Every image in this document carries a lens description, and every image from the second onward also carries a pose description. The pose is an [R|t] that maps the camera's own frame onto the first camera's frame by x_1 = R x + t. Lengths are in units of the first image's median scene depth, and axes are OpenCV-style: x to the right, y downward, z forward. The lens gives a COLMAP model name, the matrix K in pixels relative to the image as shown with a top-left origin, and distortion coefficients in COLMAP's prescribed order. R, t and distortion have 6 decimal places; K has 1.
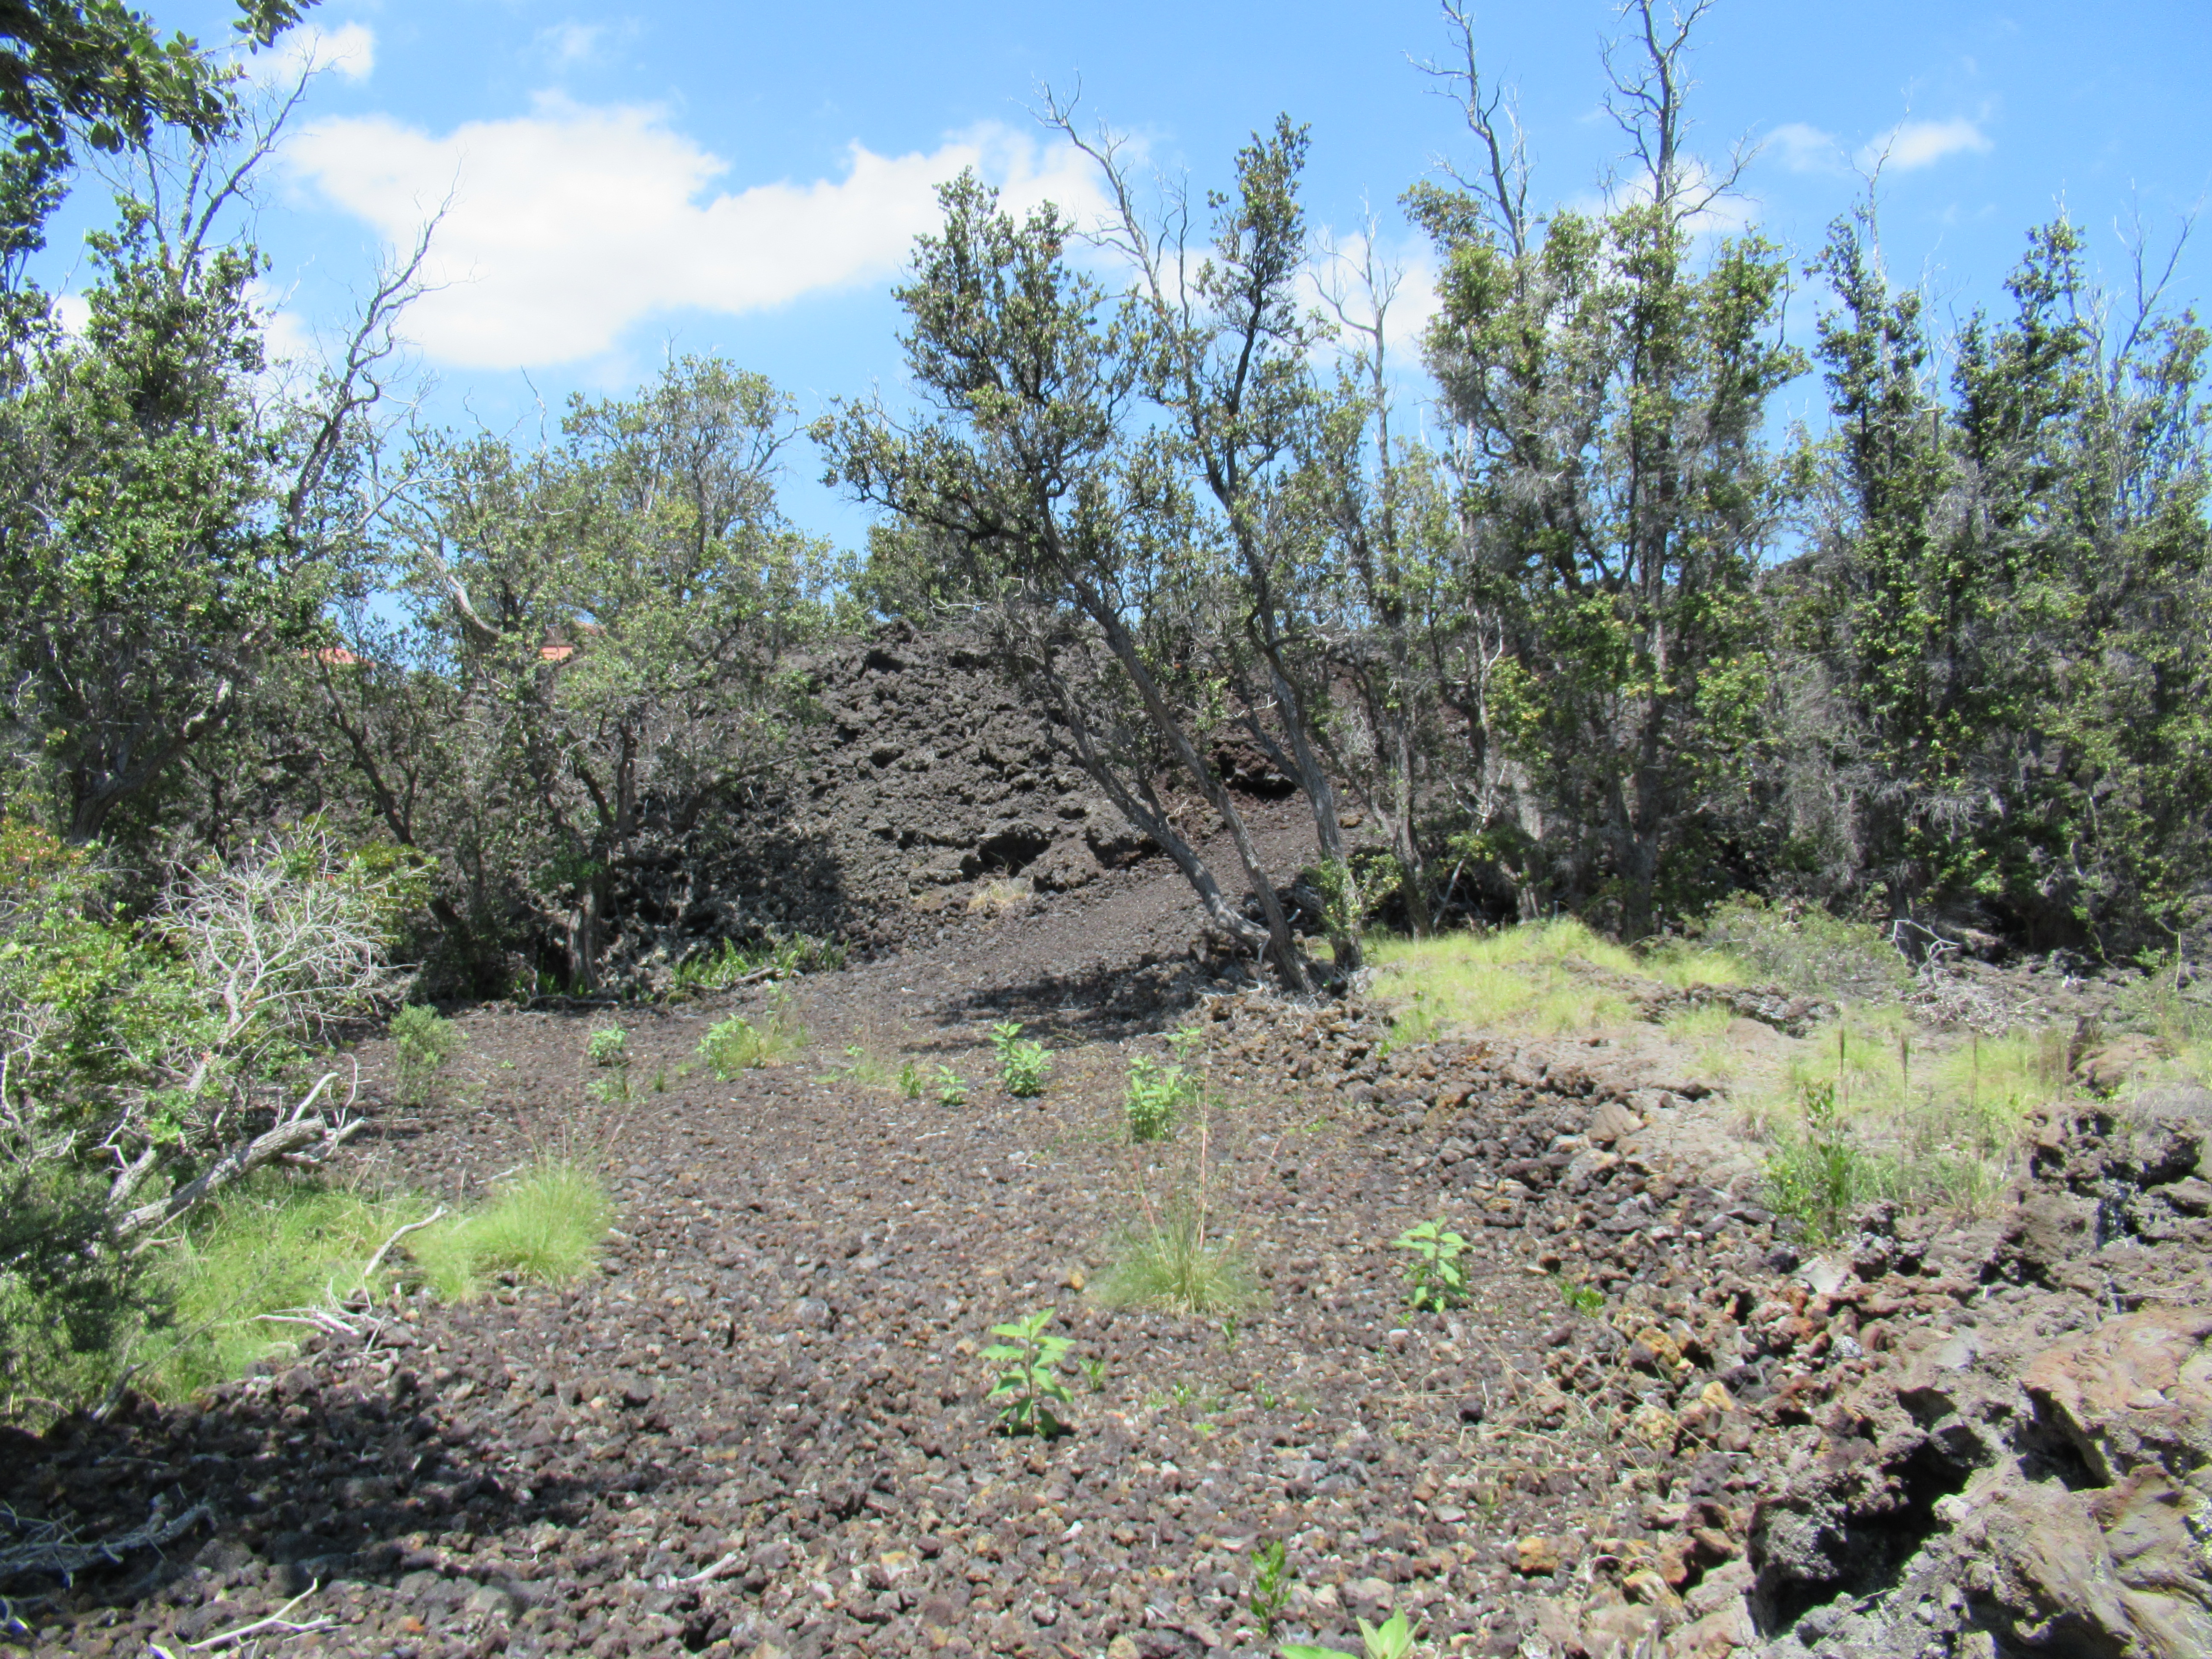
lens RADIAL K [[1634.0, 0, 1105.1], [0, 1634.0, 832.7], [0, 0, 1]] dist [-0.004228, -0.009550]
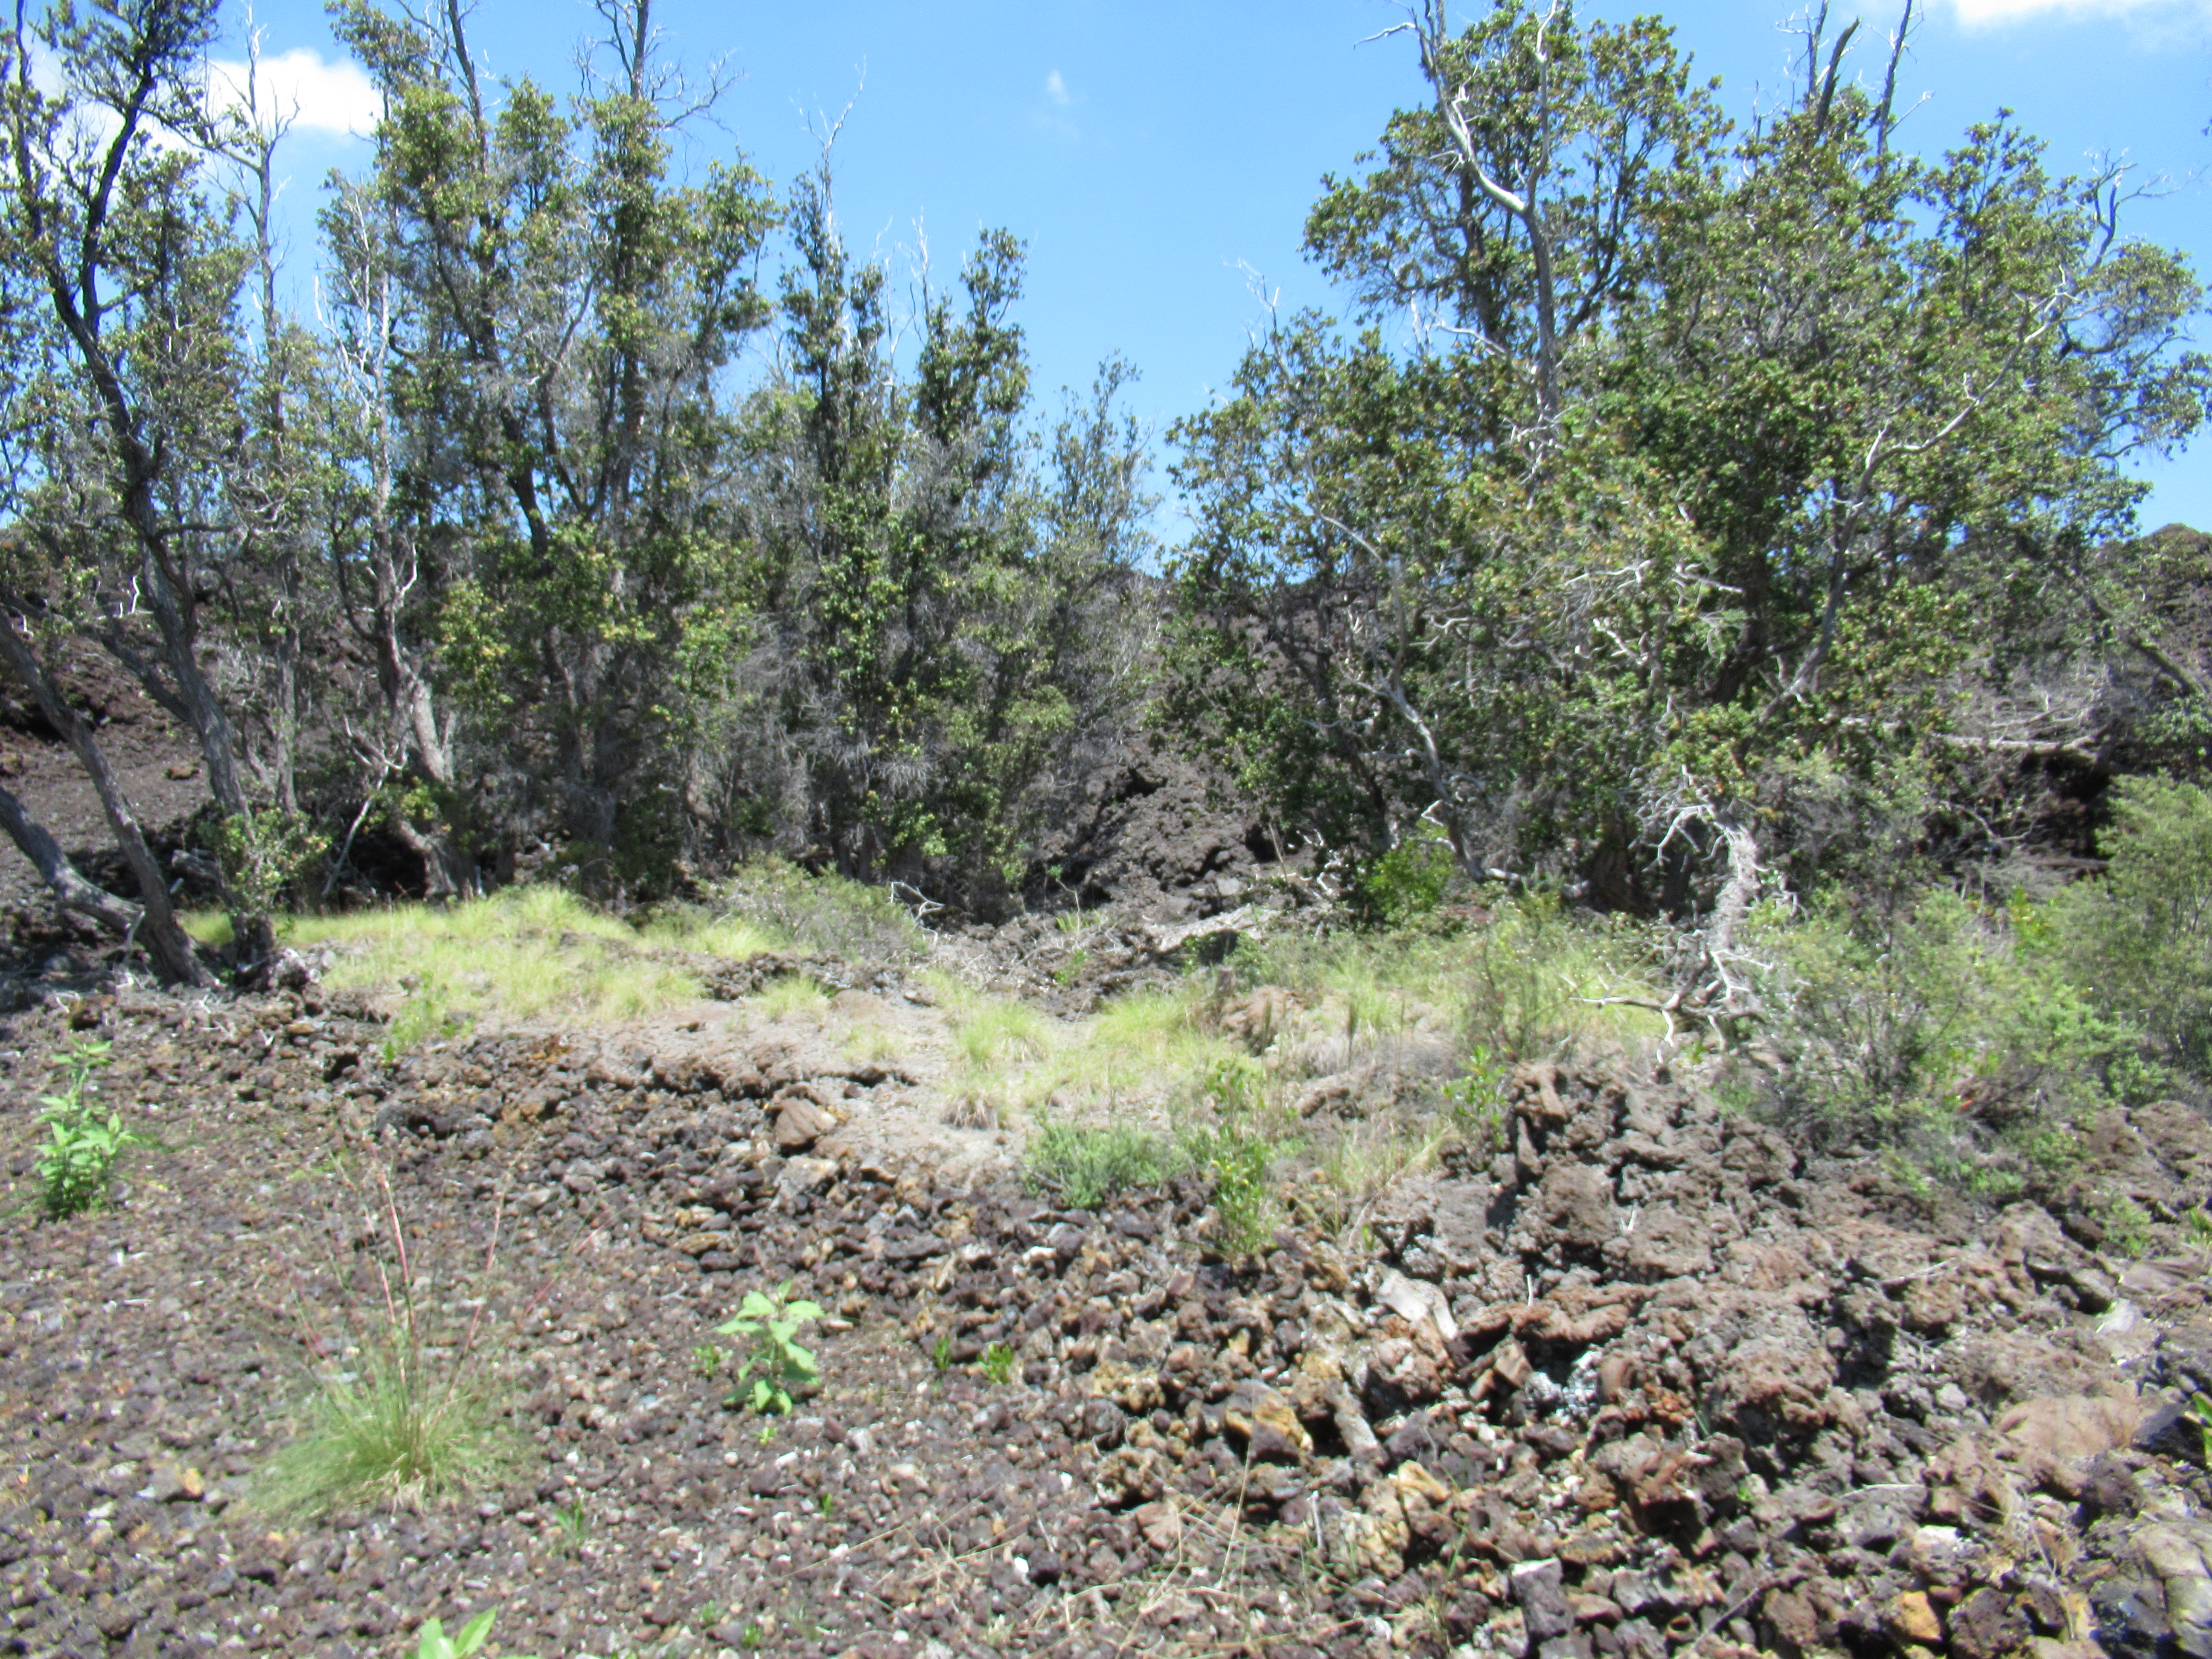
lens RADIAL K [[1634.0, 0, 1107.4], [0, 1634.0, 832.9], [0, 0, 1]] dist [-0.004228, -0.009550]
pose [[0.750300, 0.008183, 0.661047, -0.068672], [-0.021419, 0.999699, 0.011936, 0.007207], [-0.660751, -0.023115, 0.750249, 0.136566]]
